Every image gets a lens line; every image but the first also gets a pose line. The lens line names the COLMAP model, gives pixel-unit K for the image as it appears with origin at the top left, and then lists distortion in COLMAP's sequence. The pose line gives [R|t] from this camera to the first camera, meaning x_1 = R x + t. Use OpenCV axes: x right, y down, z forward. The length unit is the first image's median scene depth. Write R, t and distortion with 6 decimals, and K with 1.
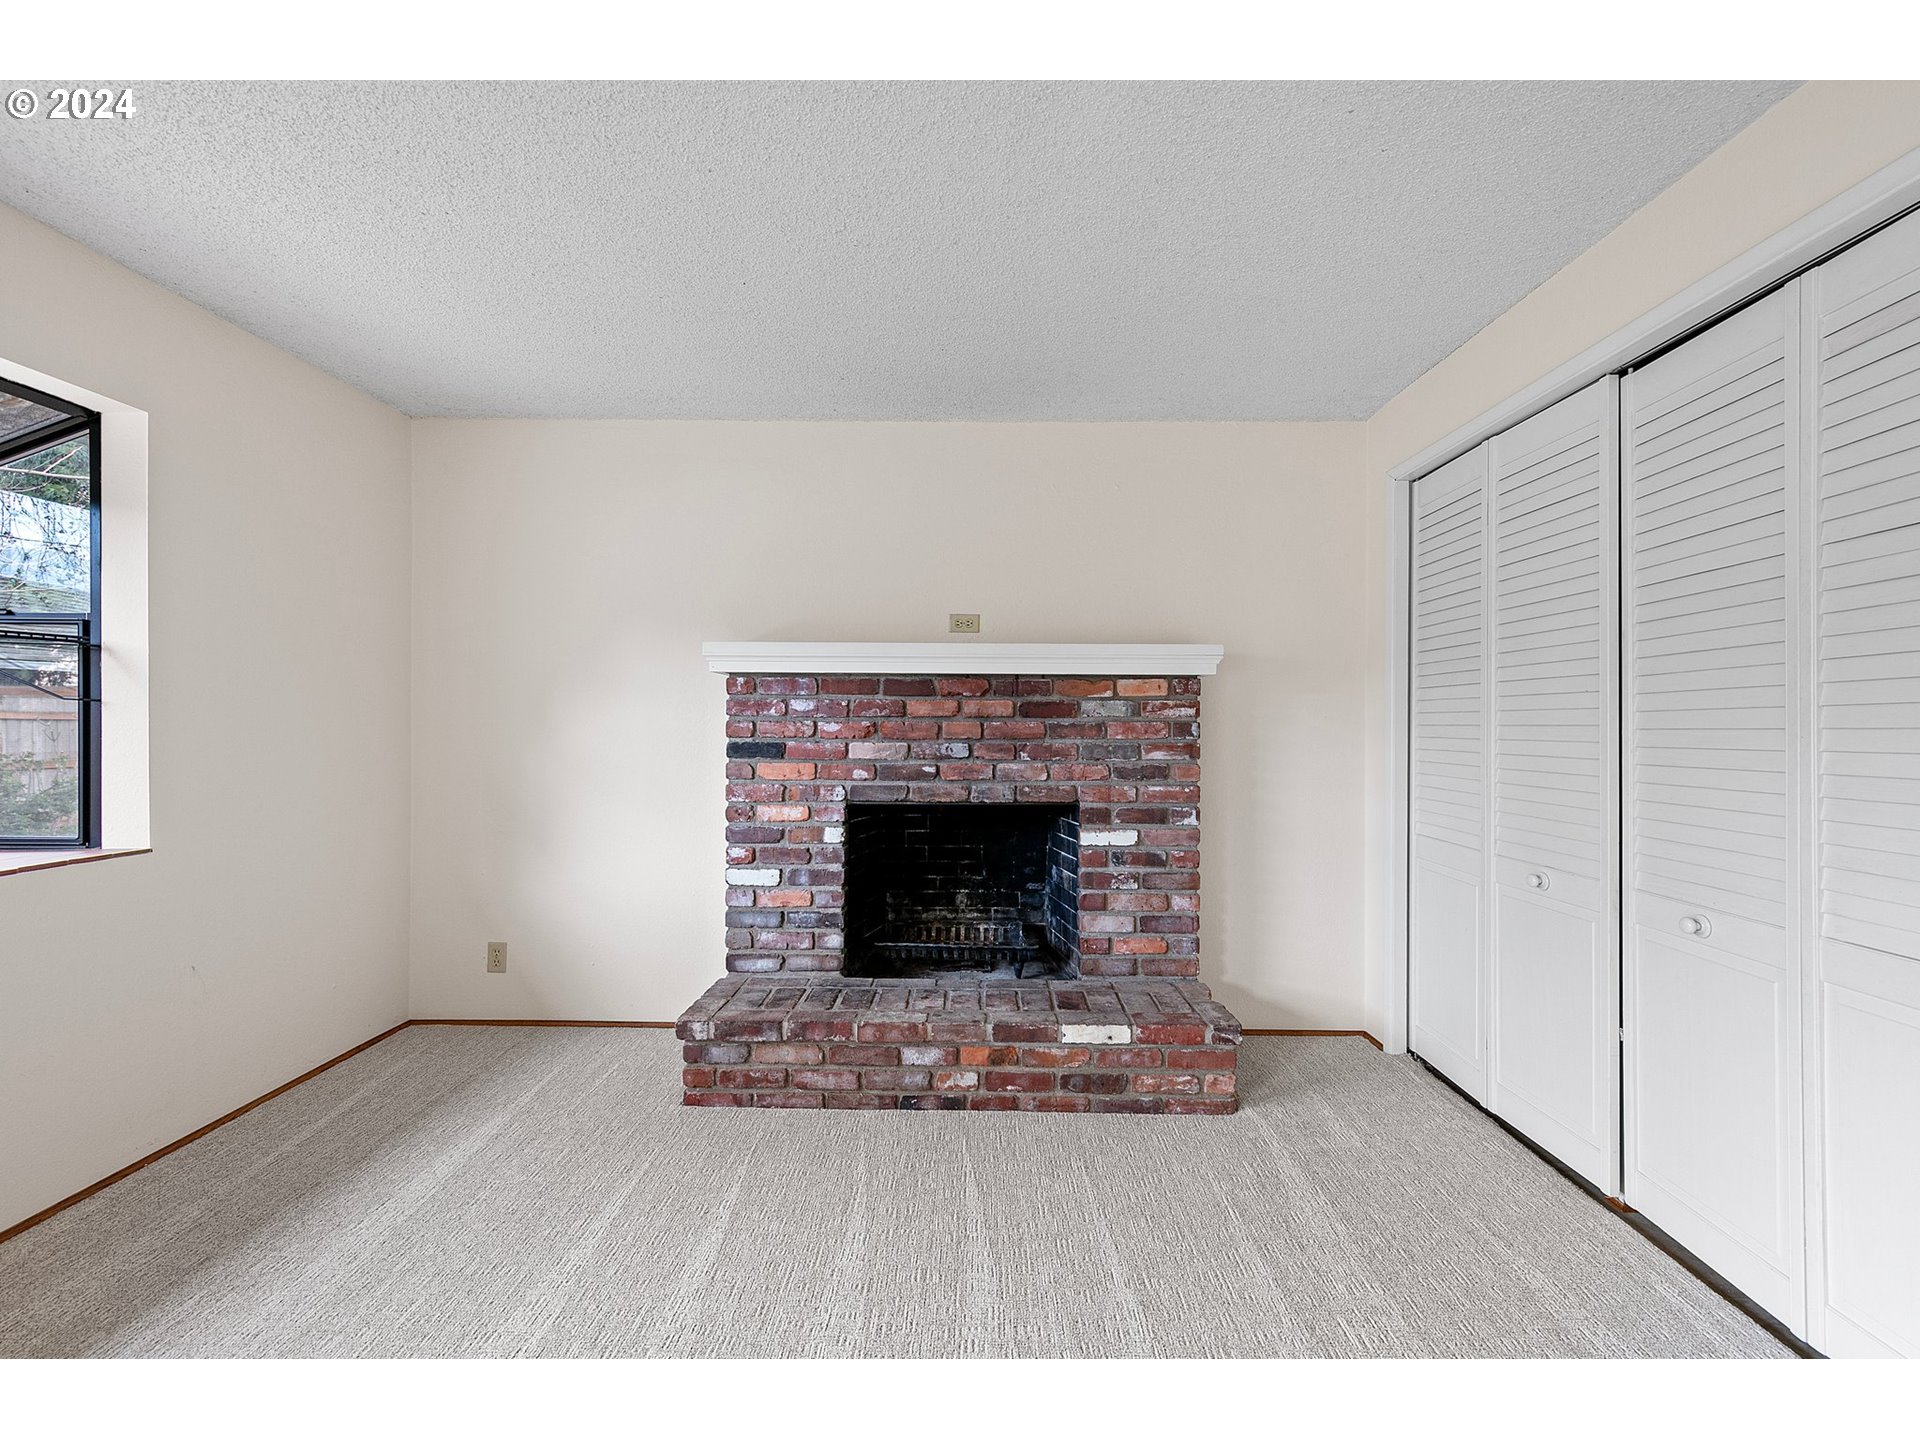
lens RADIAL K [[823.6, 0, 962.4], [0, 823.6, 722.6], [0, 0, 1]] dist [0.002999, 0.000263]
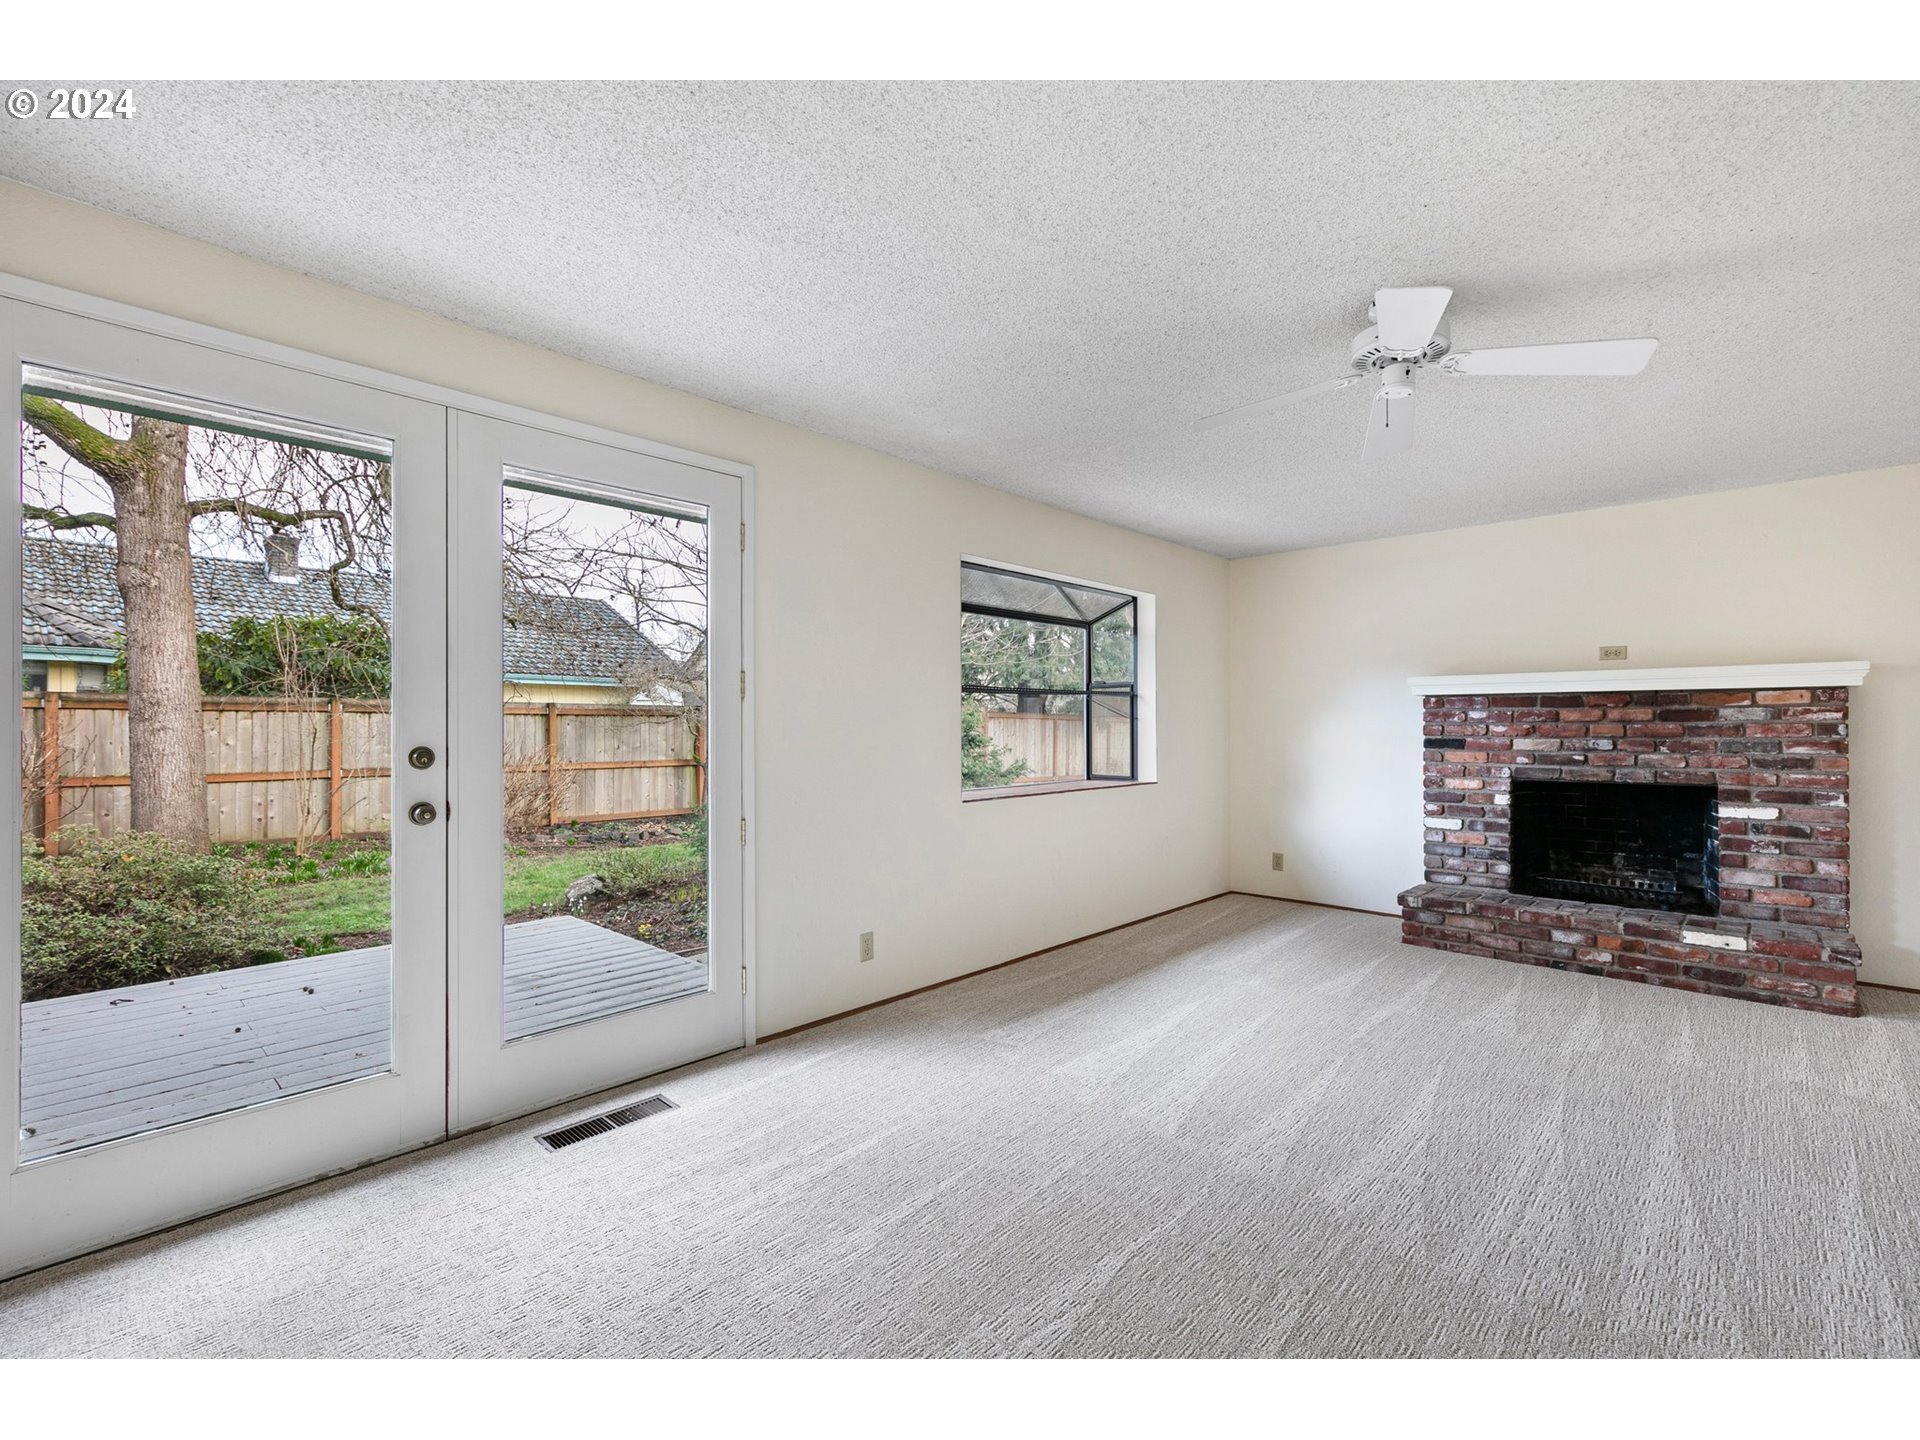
lens RADIAL K [[857.3, 0, 957.8], [0, 857.3, 723.7], [0, 0, 1]] dist [0.002506, 0.000342]
pose [[0.742716, -0.007450, -0.669566, 0.160445], [0.005705, 0.999972, -0.004798, -0.002183], [0.669583, -0.000257, 0.742737, -0.854839]]
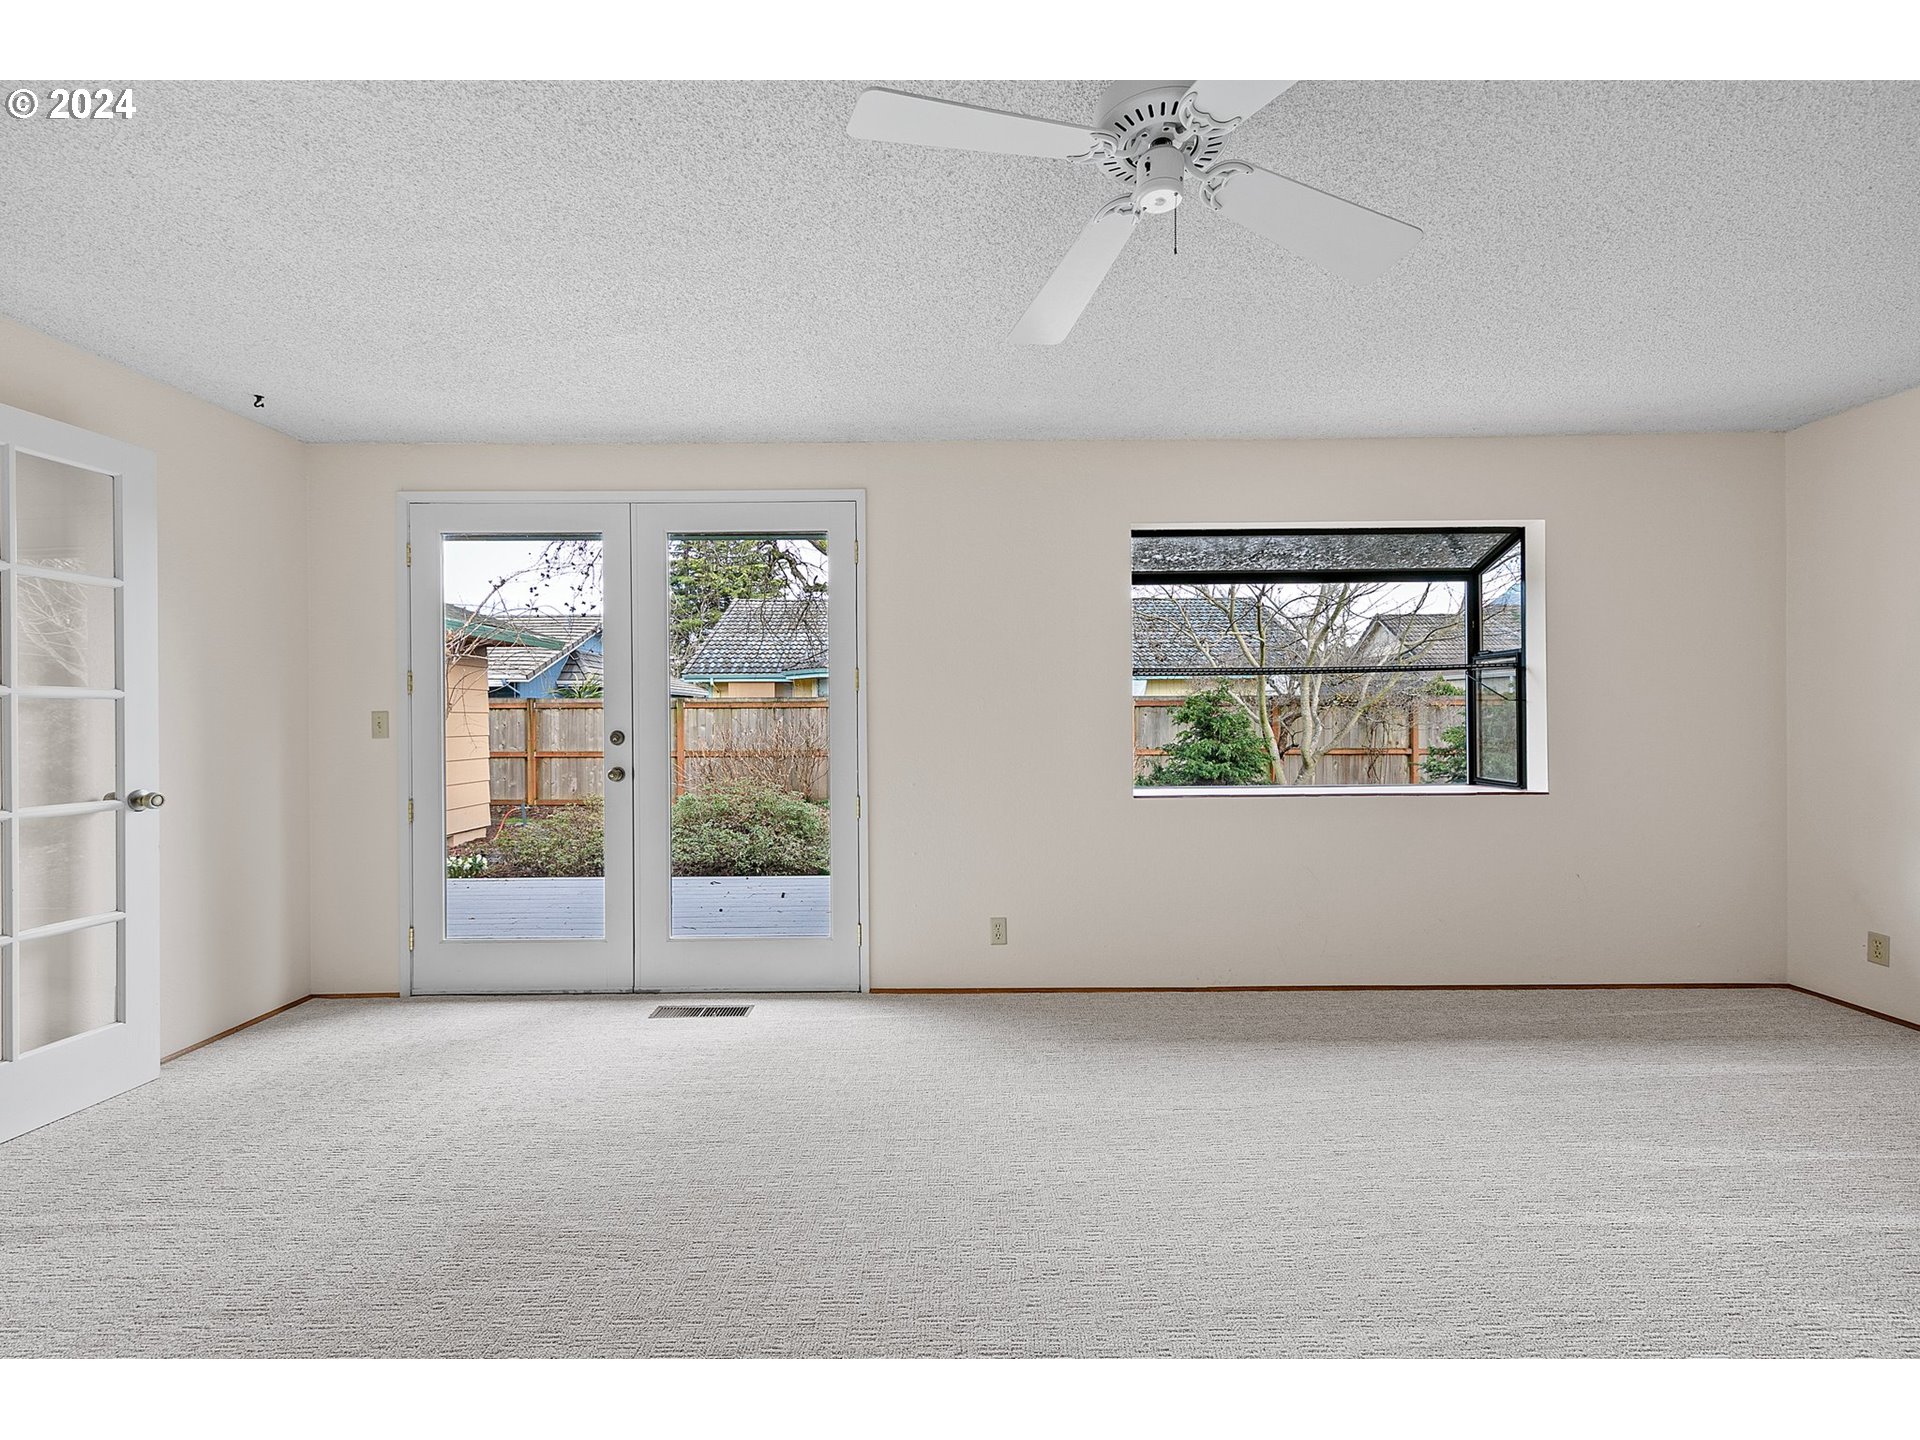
lens RADIAL K [[823.6, 0, 962.4], [0, 823.6, 722.6], [0, 0, 1]] dist [0.002999, 0.000263]
pose [[0.016272, -0.000086, -0.999868, 0.434174], [0.008441, 0.999964, 0.000052, 0.005652], [0.999832, -0.008441, 0.016272, -0.115048]]
